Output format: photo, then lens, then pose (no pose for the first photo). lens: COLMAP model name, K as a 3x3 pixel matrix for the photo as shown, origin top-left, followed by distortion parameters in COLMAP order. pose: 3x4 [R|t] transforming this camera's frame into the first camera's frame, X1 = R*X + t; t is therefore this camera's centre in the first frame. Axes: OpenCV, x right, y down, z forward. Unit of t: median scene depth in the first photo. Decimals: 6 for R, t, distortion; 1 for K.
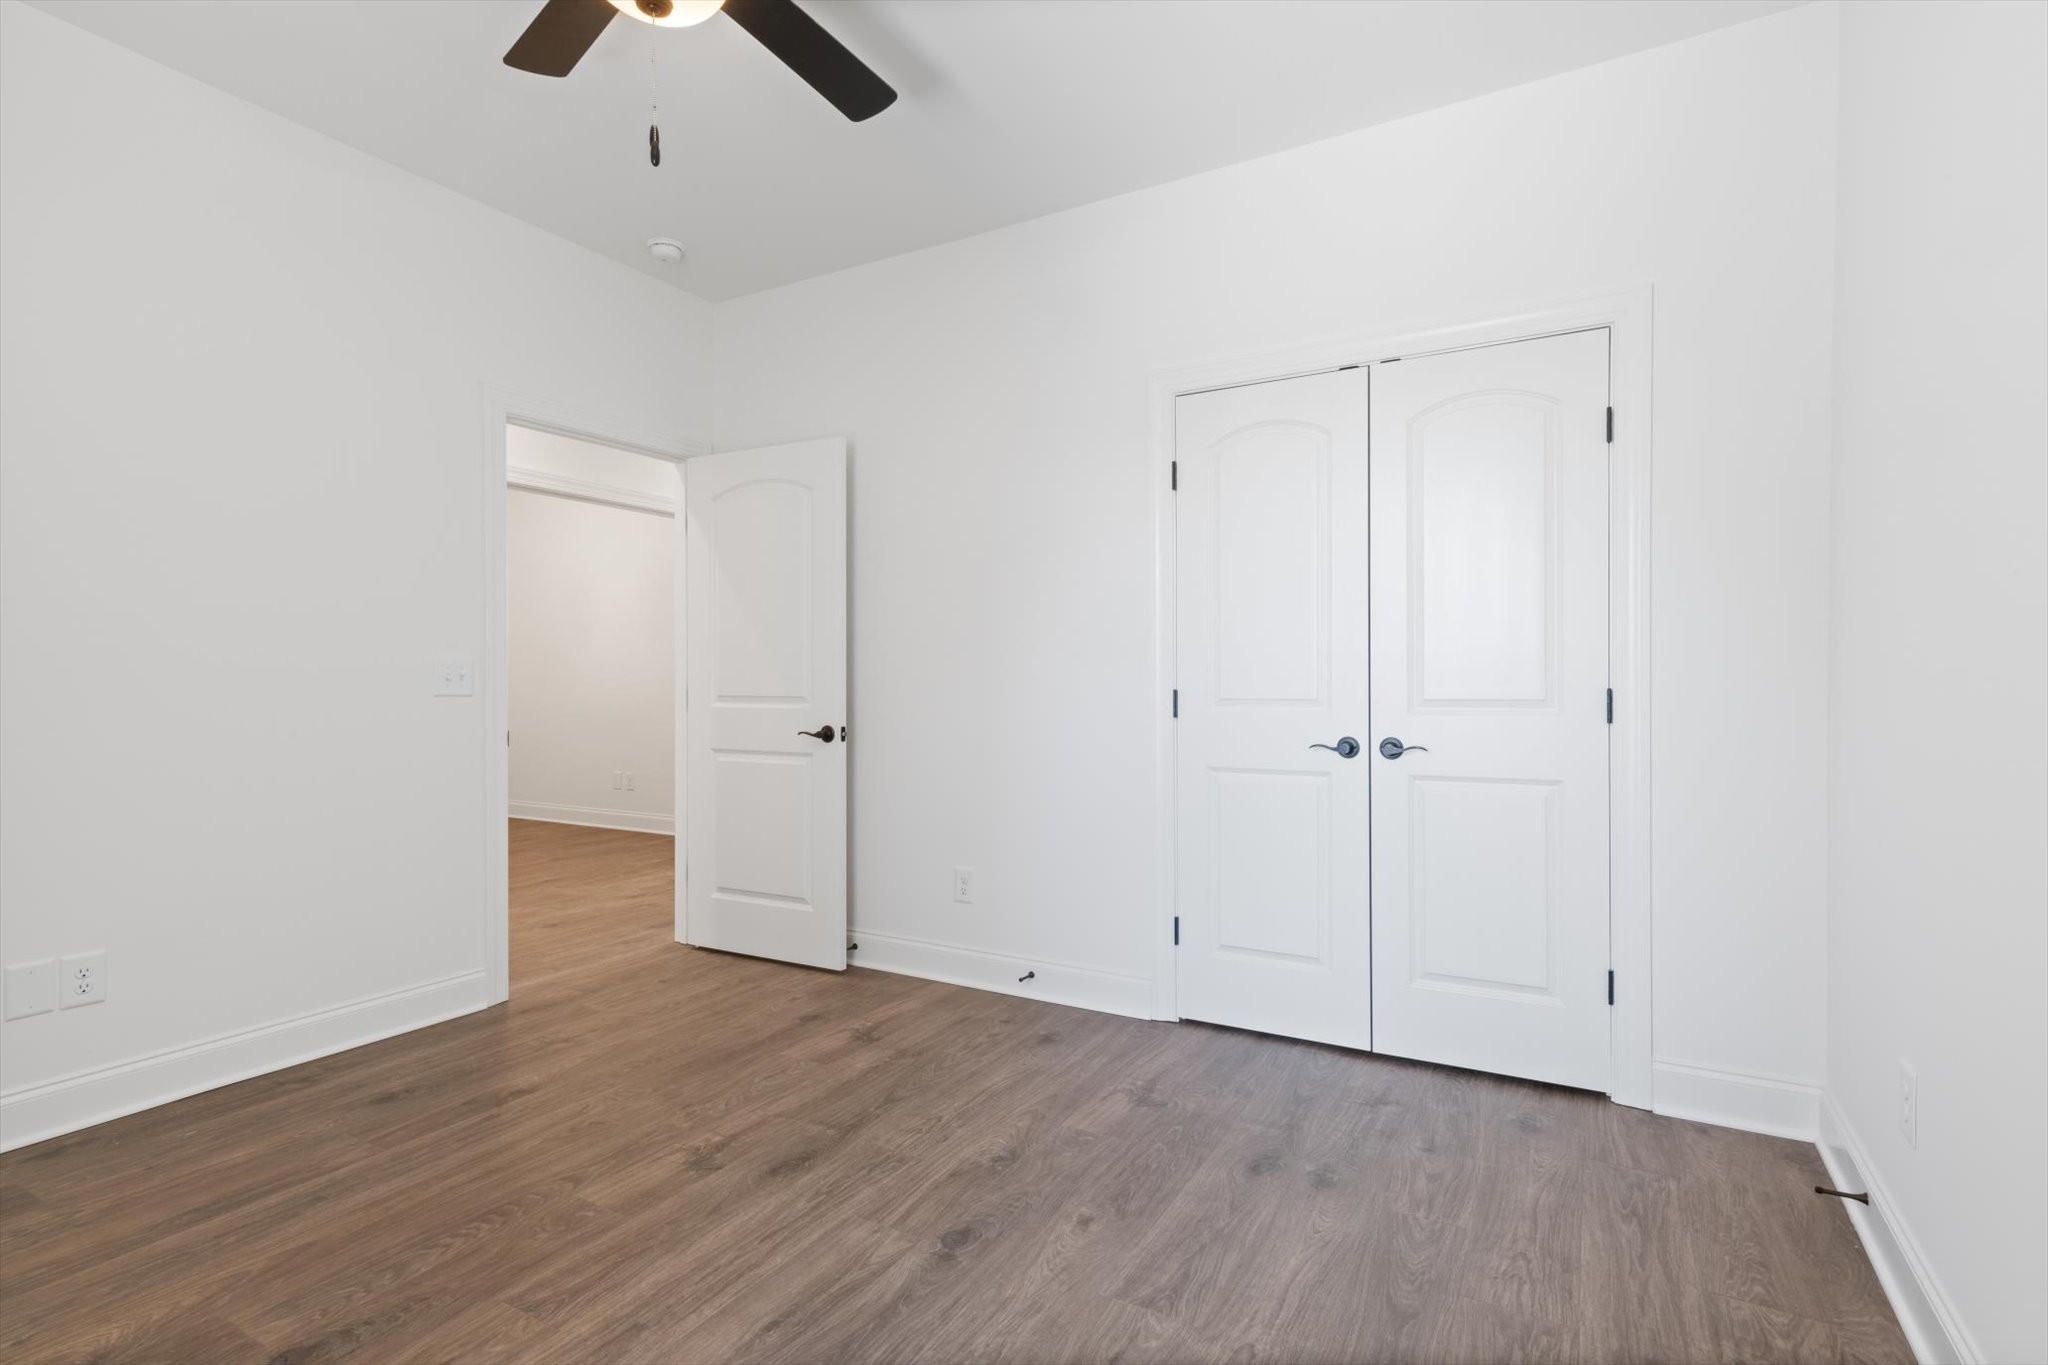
lens RADIAL K [[994.2, 0, 1024.0], [0, 994.2, 682.5], [0, 0, 1]] dist [-0.001915, 0.000122]
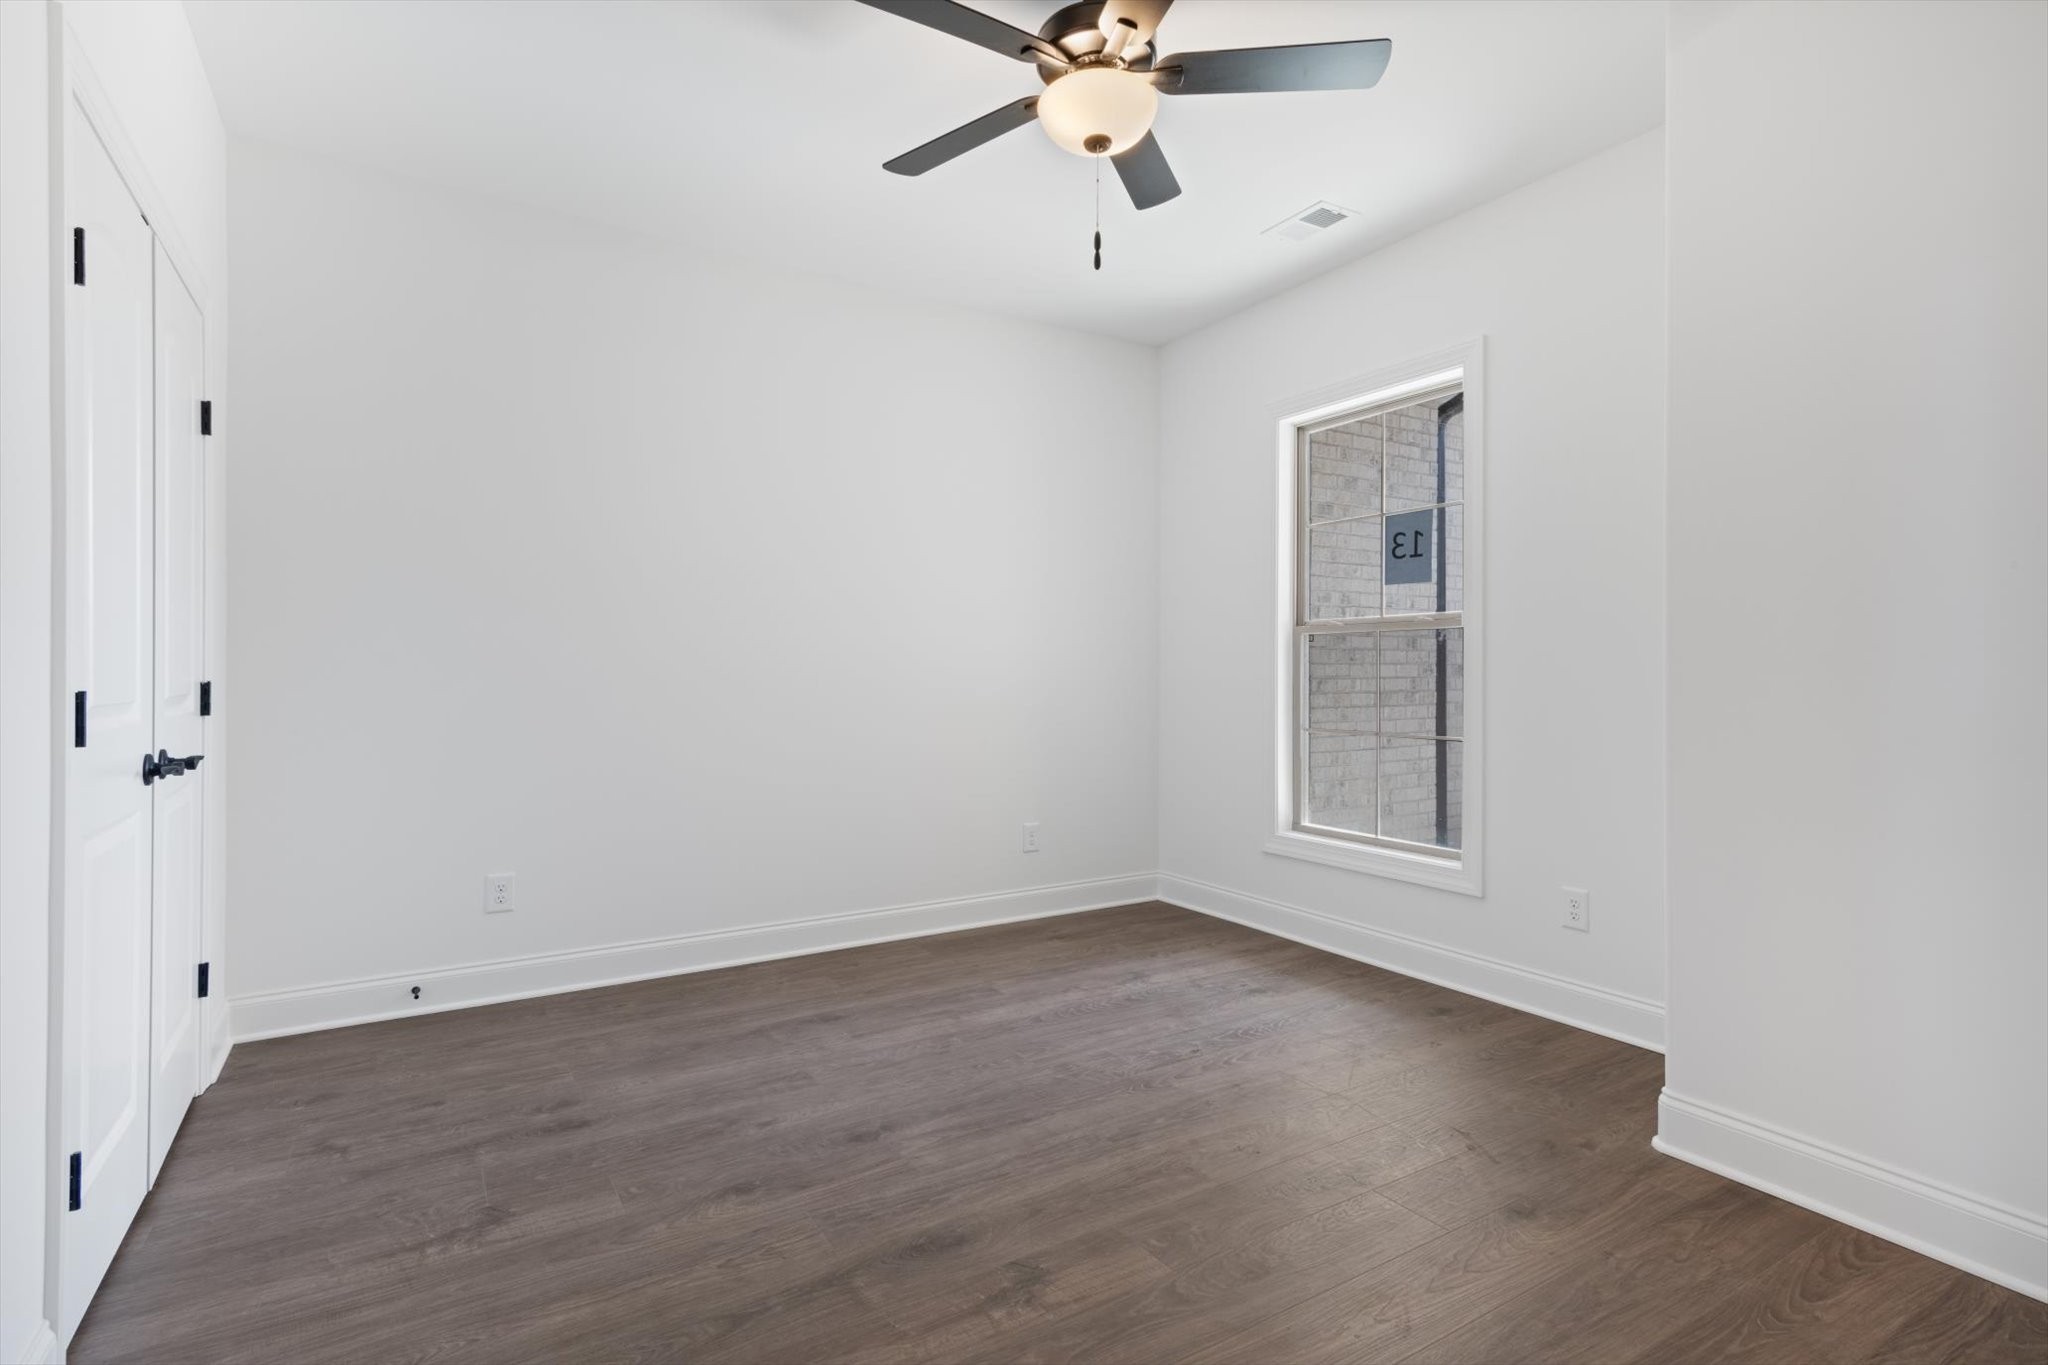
lens RADIAL K [[994.2, 0, 1024.0], [0, 994.2, 682.5], [0, 0, 1]] dist [-0.001915, 0.000122]
pose [[-0.883004, -0.007740, 0.469302, -0.753347], [-0.002950, 0.999936, 0.010941, -0.007443], [-0.469356, 0.008276, -0.882970, 1.853462]]
